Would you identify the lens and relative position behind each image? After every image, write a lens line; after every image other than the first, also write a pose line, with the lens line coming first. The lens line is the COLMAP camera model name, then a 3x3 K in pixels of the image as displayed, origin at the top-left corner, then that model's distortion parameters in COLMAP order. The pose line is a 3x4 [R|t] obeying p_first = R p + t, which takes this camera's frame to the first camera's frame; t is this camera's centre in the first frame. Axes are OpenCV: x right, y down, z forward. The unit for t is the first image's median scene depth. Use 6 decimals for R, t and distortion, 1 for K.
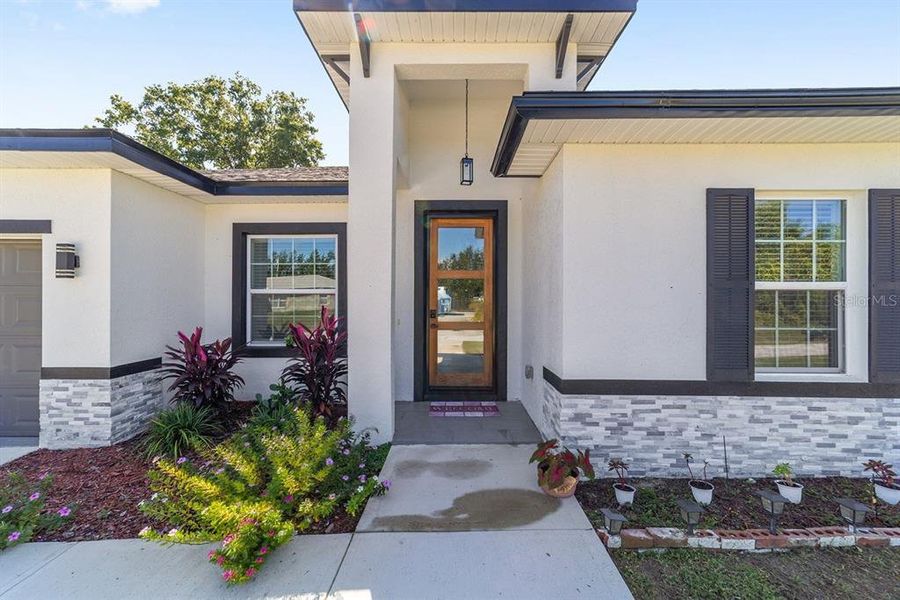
lens RADIAL K [[346.1, 0, 453.6], [0, 346.1, 297.2], [0, 0, 1]] dist [-0.014928, 0.007514]
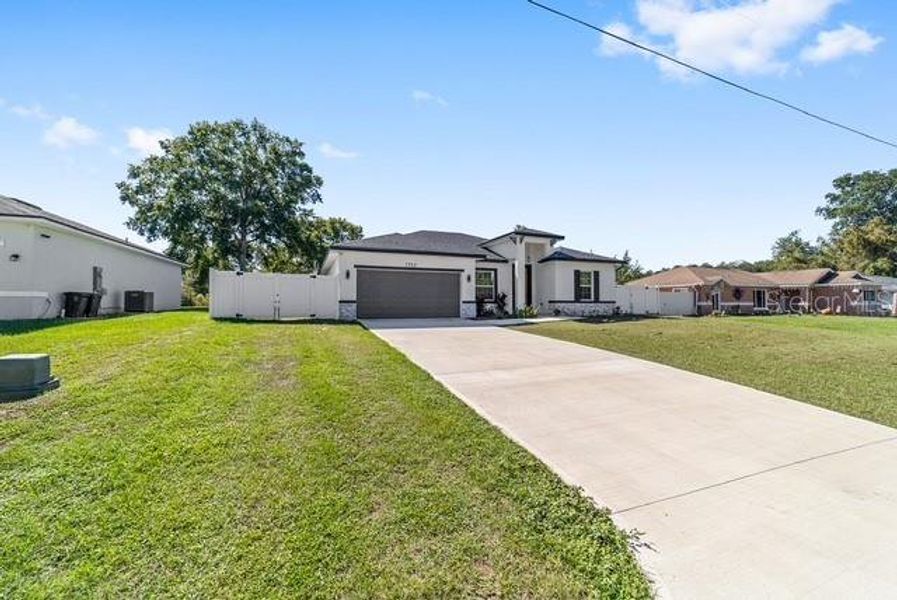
lens RADIAL K [[344.9, 0, 454.8], [0, 344.9, 298.6], [0, 0, 1]] dist [-0.014928, 0.007514]
pose [[0.920956, 0.001711, 0.389664, -3.114195], [0.000915, 0.999978, -0.006552, 0.203270], [-0.389666, 0.006391, 0.920934, -3.290912]]
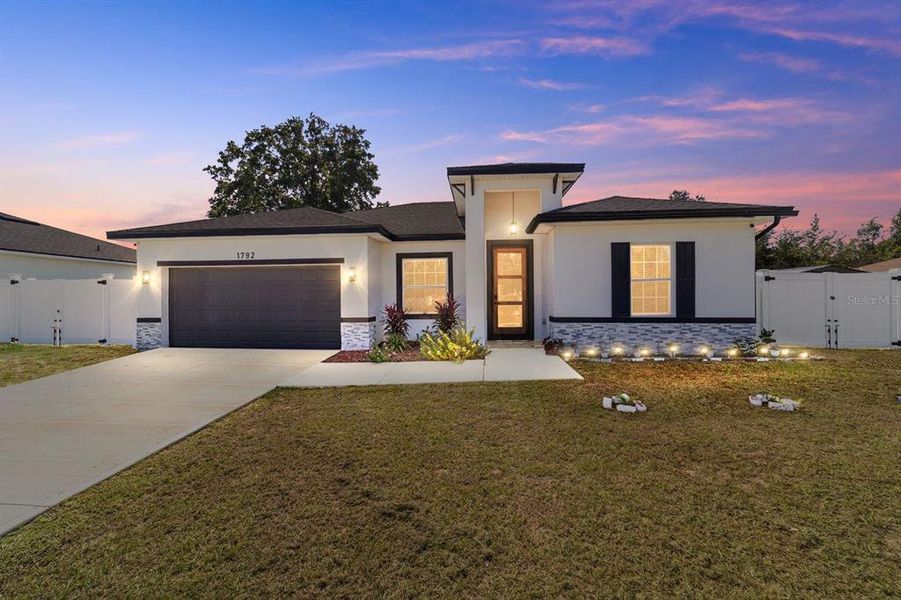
lens RADIAL K [[346.4, 0, 453.7], [0, 346.4, 299.5], [0, 0, 1]] dist [-0.014928, 0.007514]
pose [[0.996710, -0.010505, -0.080371, -0.196918], [0.011368, 0.999882, 0.010293, 0.058267], [0.080254, -0.011173, 0.996712, -1.400436]]
